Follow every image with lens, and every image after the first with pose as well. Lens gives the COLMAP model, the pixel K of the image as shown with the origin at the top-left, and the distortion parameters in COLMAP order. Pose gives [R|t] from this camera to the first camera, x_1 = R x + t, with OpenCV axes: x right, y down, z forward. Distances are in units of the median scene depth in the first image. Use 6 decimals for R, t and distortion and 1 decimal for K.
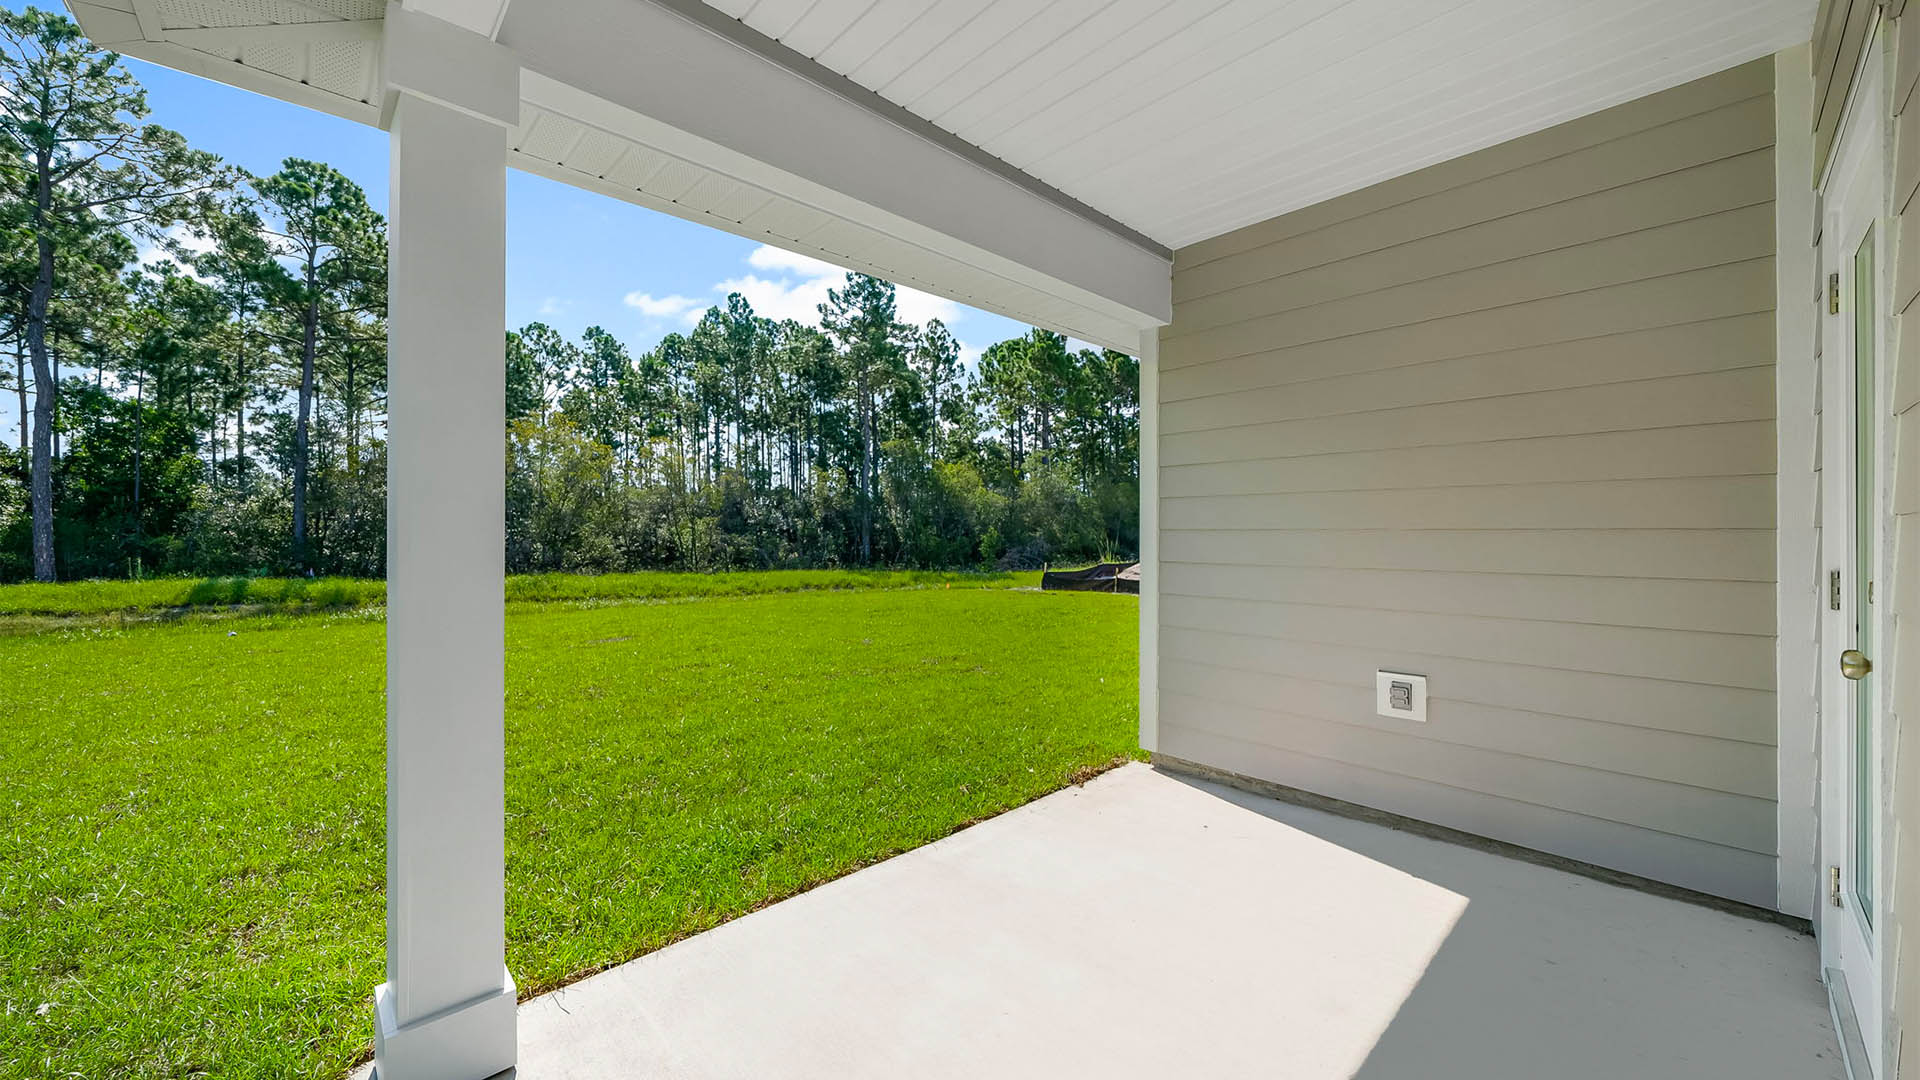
lens RADIAL K [[1277.2, 0, 962.3], [0, 1277.2, 552.1], [0, 0, 1]] dist [-0.003792, 0.004537]
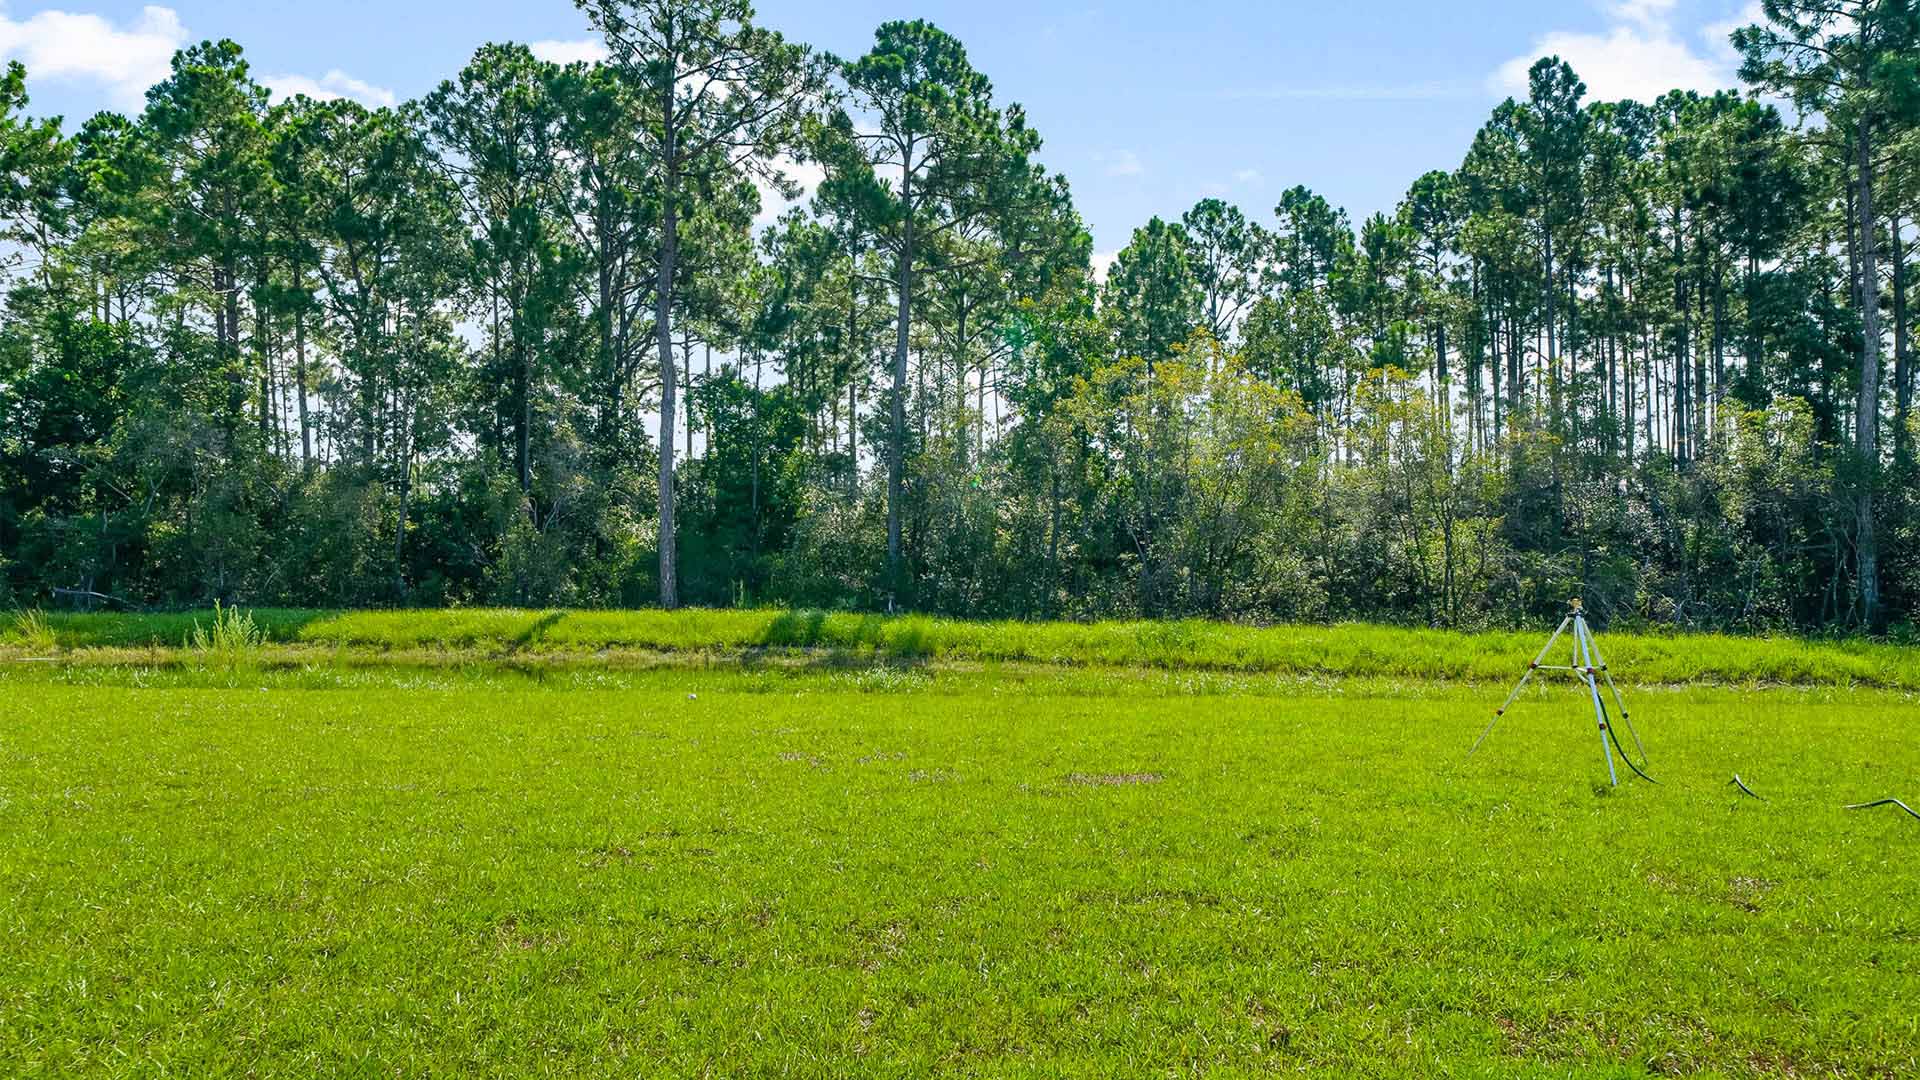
lens RADIAL K [[1277.2, 0, 962.3], [0, 1277.2, 552.1], [0, 0, 1]] dist [-0.003792, 0.004537]
pose [[0.711250, 0.000531, -0.702939, 0.007113], [-0.015092, 0.999781, -0.014515, -0.003804], [0.702777, 0.020932, 0.711102, 0.500681]]
